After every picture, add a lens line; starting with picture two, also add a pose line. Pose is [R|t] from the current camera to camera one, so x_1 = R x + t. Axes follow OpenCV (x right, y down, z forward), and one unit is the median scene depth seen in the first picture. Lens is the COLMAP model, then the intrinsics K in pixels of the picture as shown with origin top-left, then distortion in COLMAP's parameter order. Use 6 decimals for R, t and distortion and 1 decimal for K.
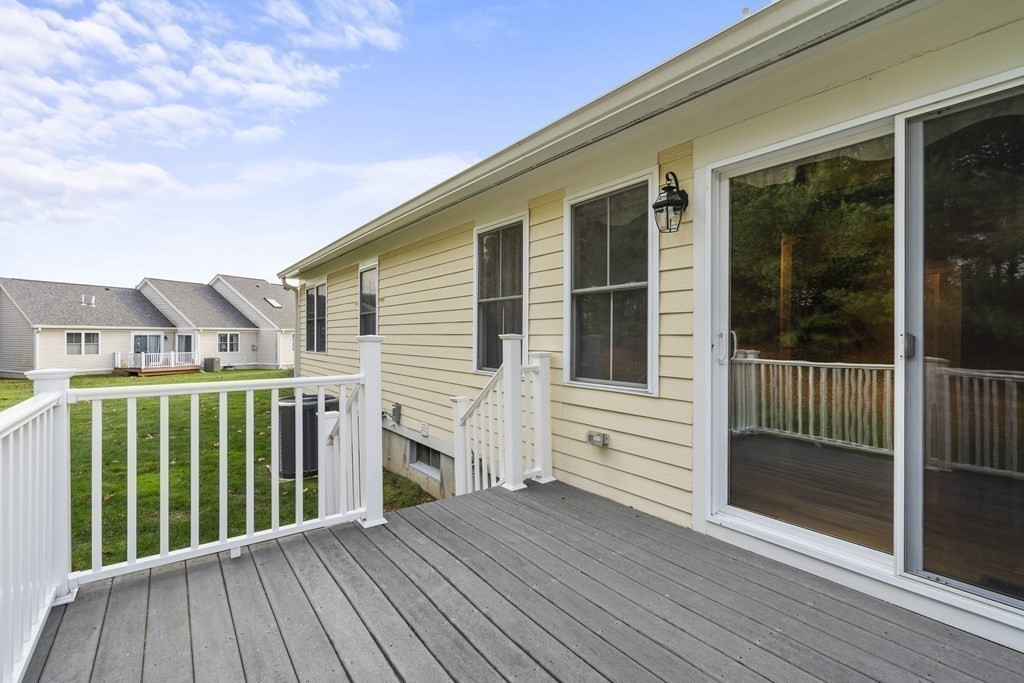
lens RADIAL K [[469.2, 0, 506.2], [0, 469.2, 334.5], [0, 0, 1]] dist [-0.000019, 0.000066]
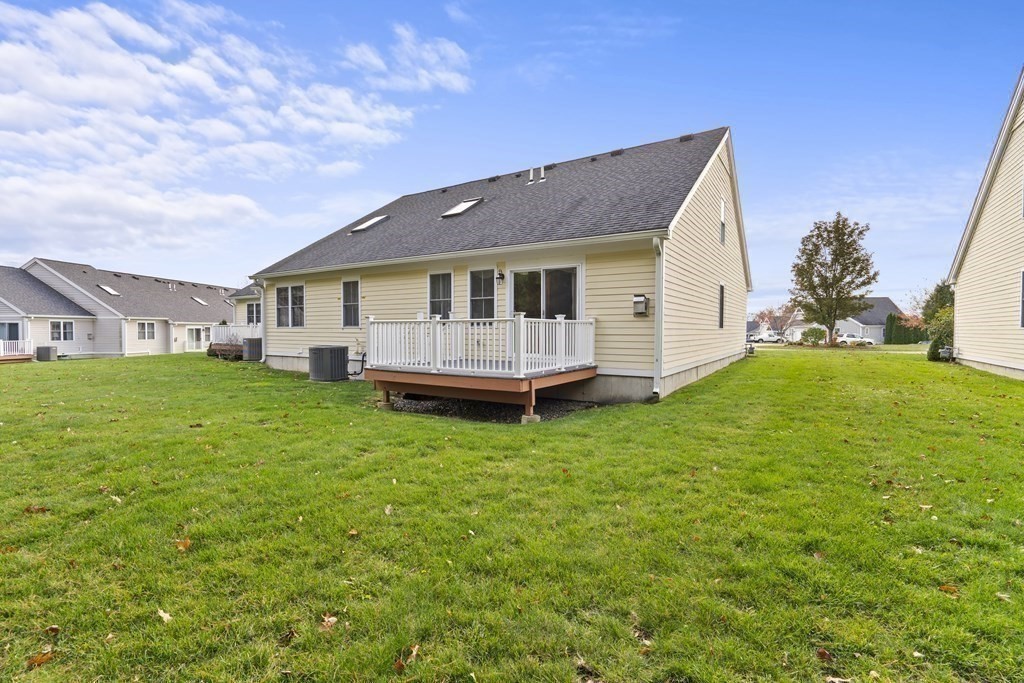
lens RADIAL K [[469.2, 0, 510.7], [0, 469.2, 341.1], [0, 0, 1]] dist [-0.000019, 0.000066]
pose [[0.931863, -0.008434, 0.362713, -0.089473], [-0.000976, 0.999668, 0.025751, 0.013563], [-0.362810, -0.024350, 0.931545, -0.242925]]
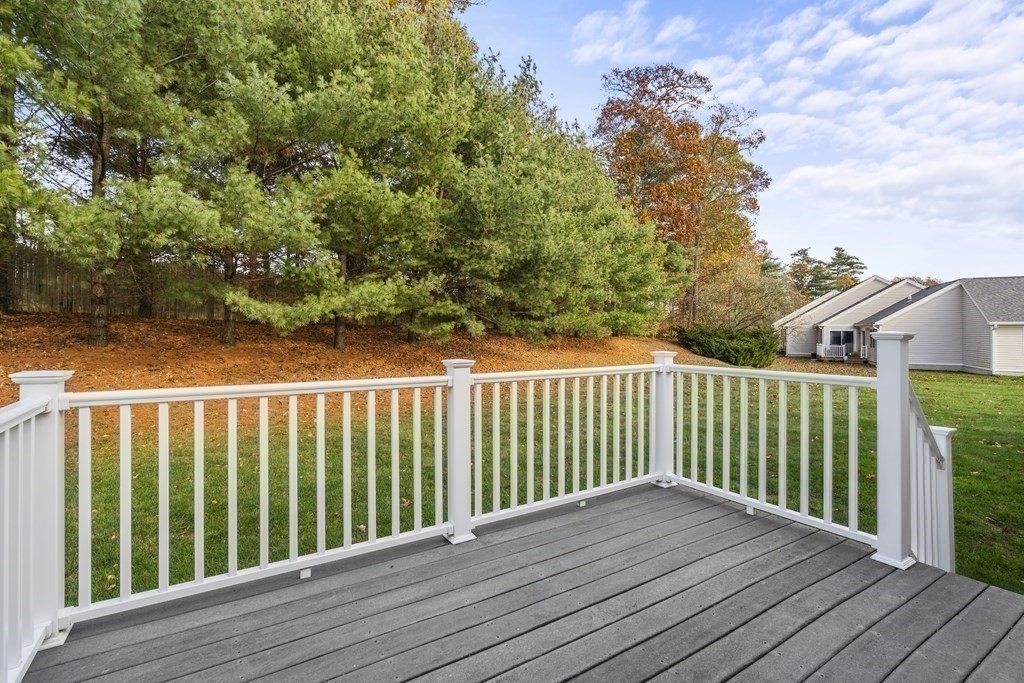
lens RADIAL K [[469.2, 0, 512.0], [0, 469.2, 334.6], [0, 0, 1]] dist [-0.000019, 0.000066]
pose [[-0.066173, 0.005279, -0.997794, 0.712388], [0.001401, 0.999986, 0.005198, 0.003056], [0.997807, -0.001054, -0.066180, 0.494290]]
